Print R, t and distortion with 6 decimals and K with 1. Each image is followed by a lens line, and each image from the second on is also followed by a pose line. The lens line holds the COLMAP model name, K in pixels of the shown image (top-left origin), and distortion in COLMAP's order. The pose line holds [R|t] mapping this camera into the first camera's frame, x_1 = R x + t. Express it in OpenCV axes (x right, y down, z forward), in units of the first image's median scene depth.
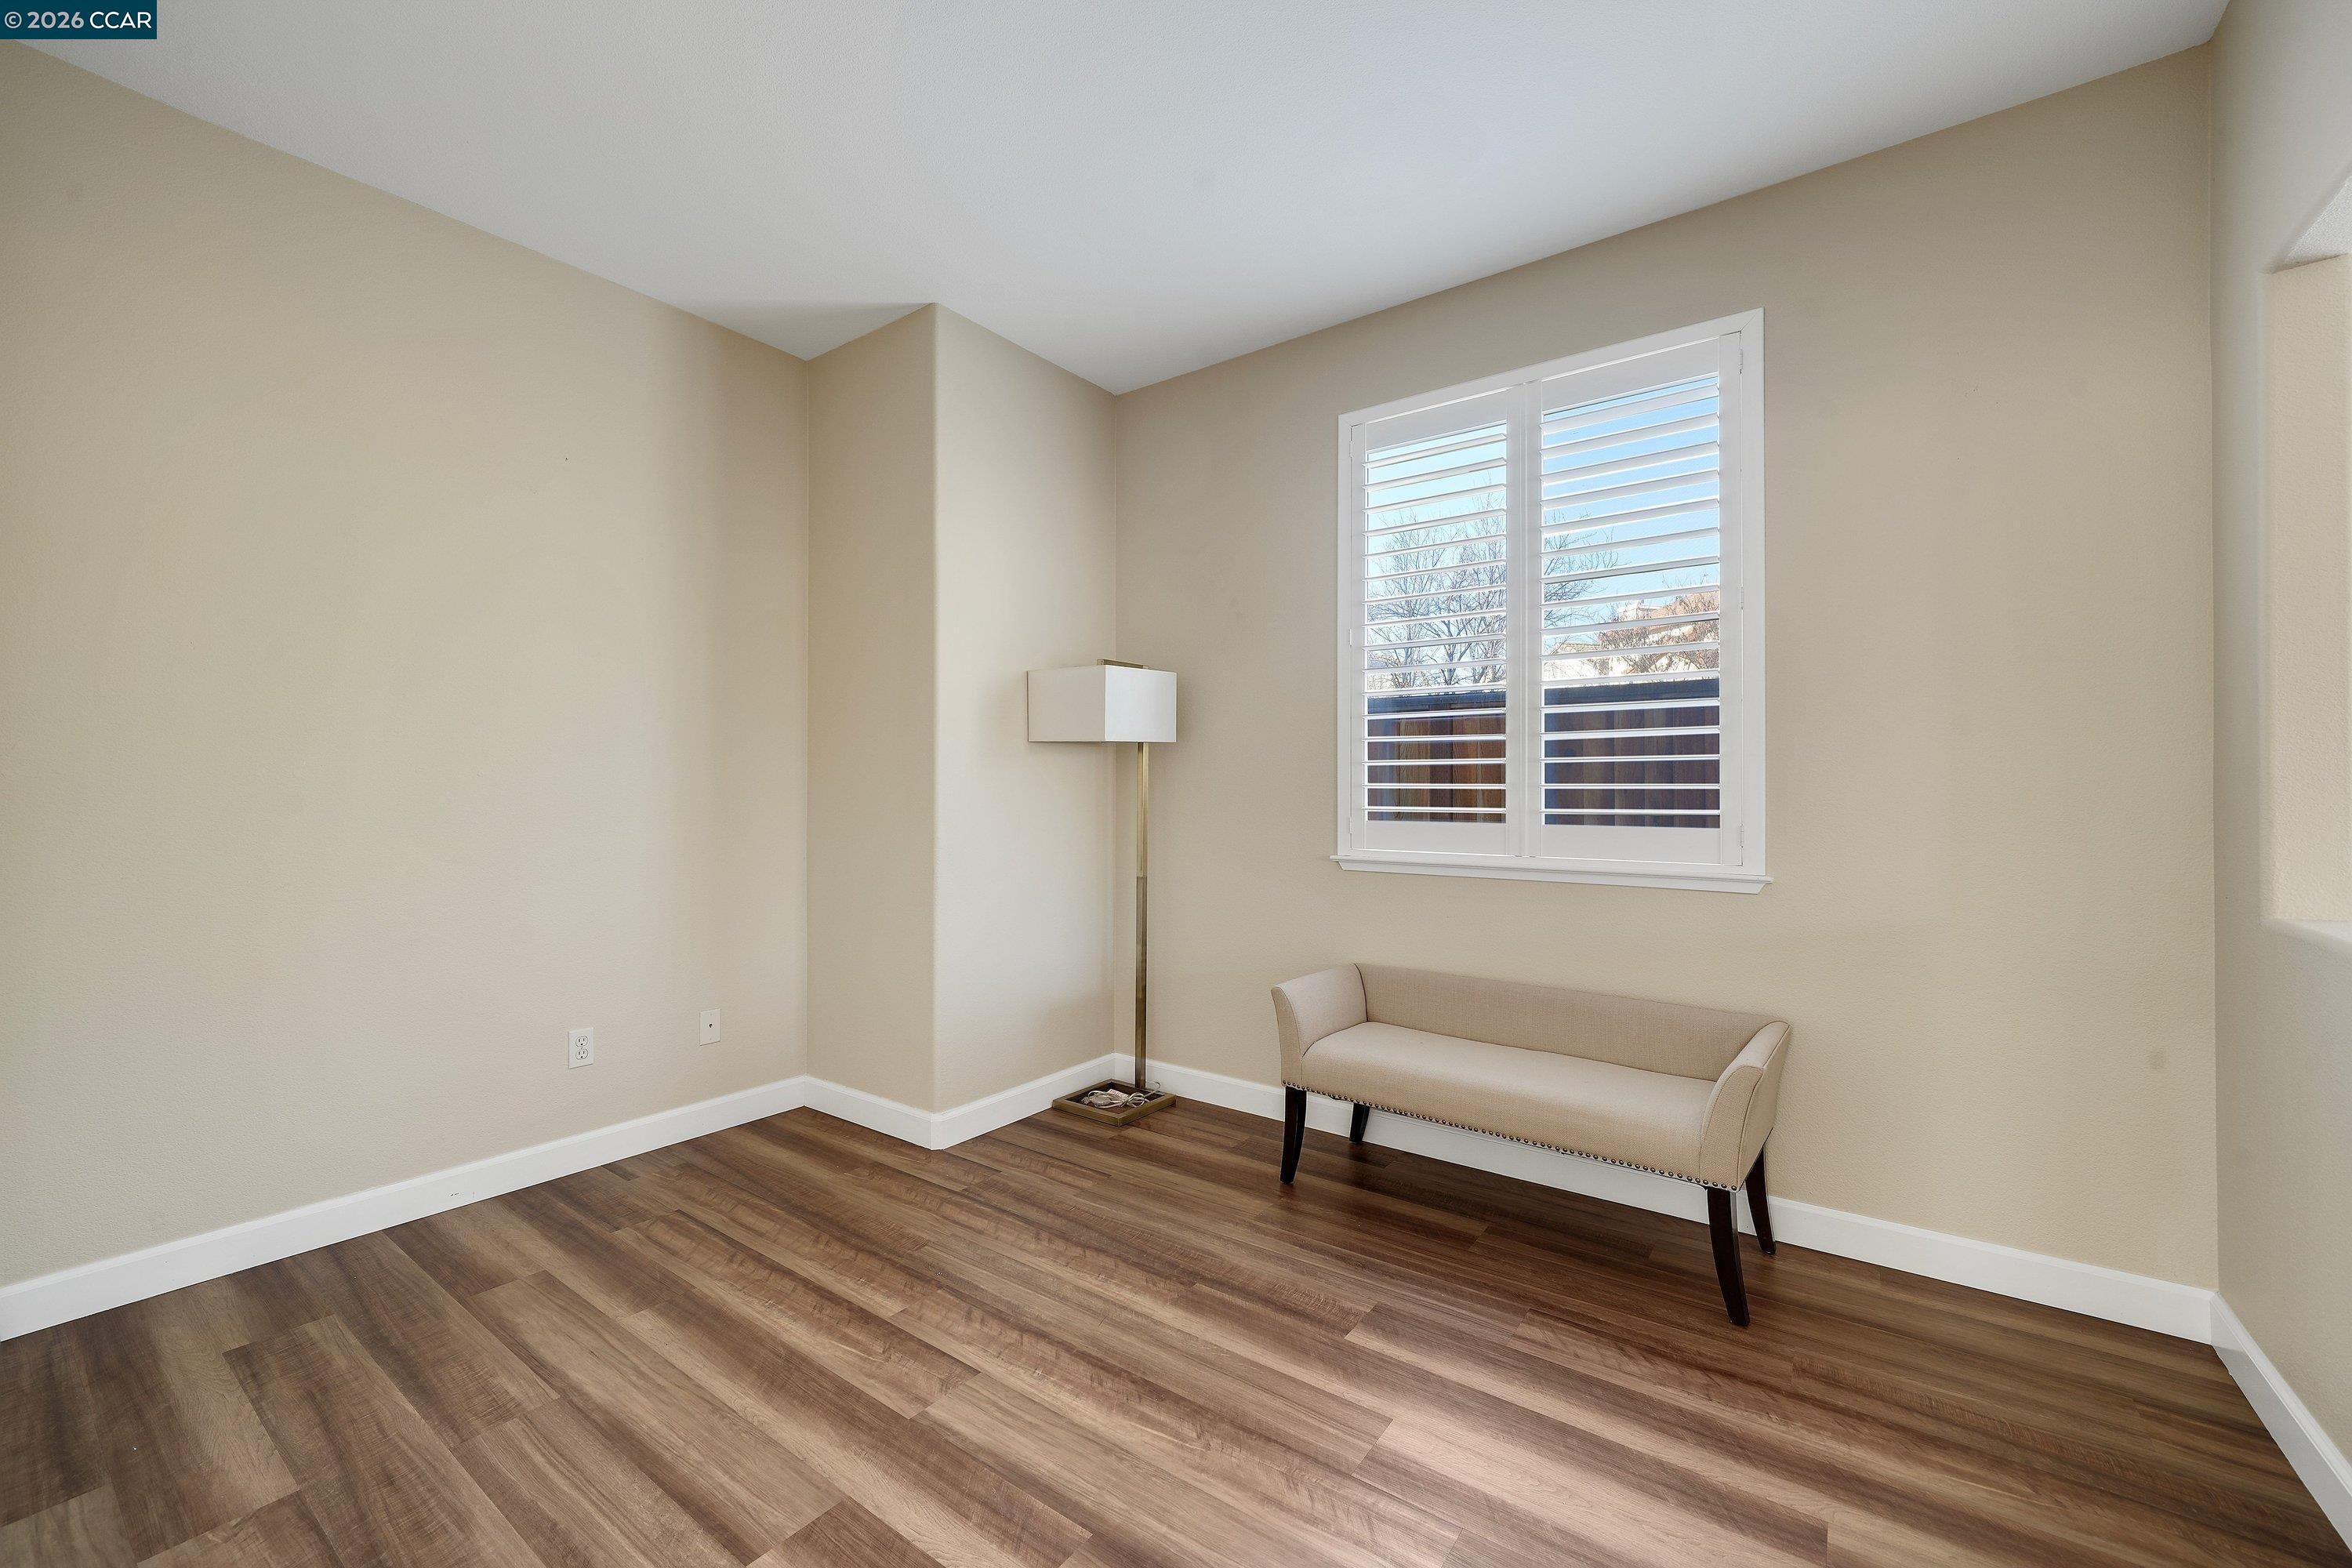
lens RADIAL K [[949.1, 0, 1175.5], [0, 949.1, 793.8], [0, 0, 1]] dist [-0.013963, 0.005594]
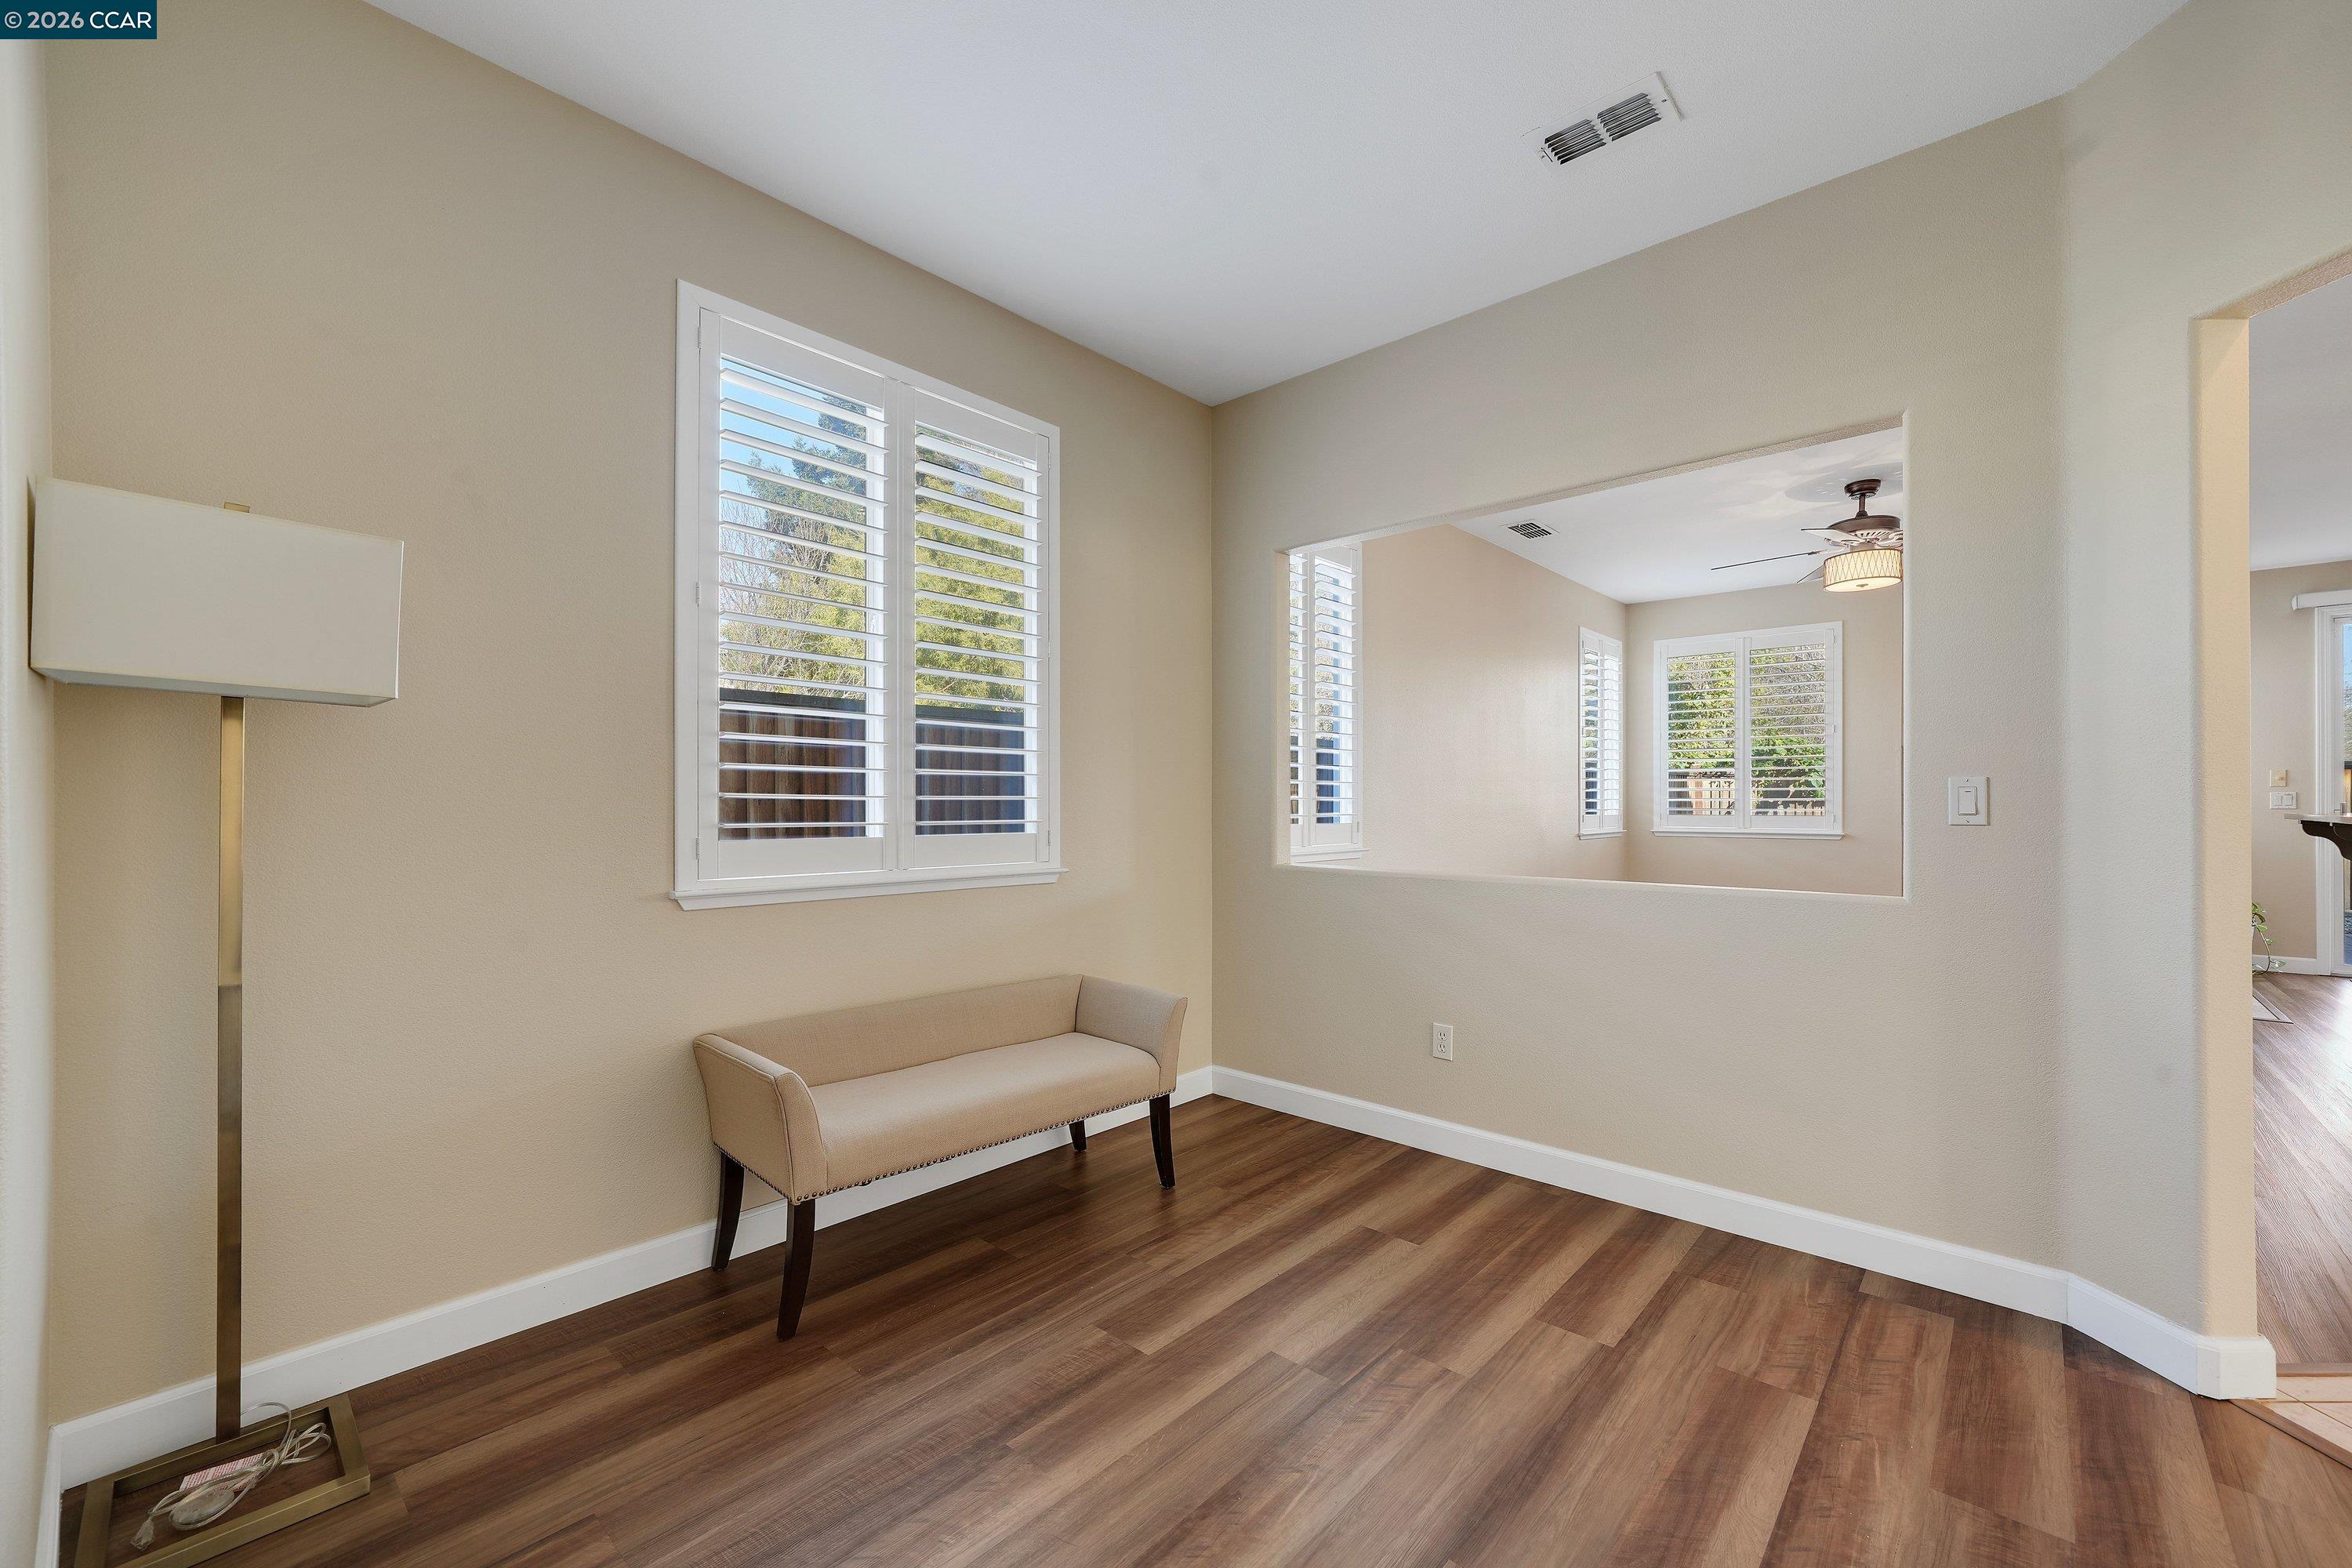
lens RADIAL K [[949.1, 0, 1175.5], [0, 949.1, 793.8], [0, 0, 1]] dist [-0.013963, 0.005594]
pose [[0.102632, 0.005704, 0.994703, -0.628713], [0.001588, 0.999981, -0.005898, -0.006092], [-0.994718, 0.002185, 0.102621, 0.673836]]
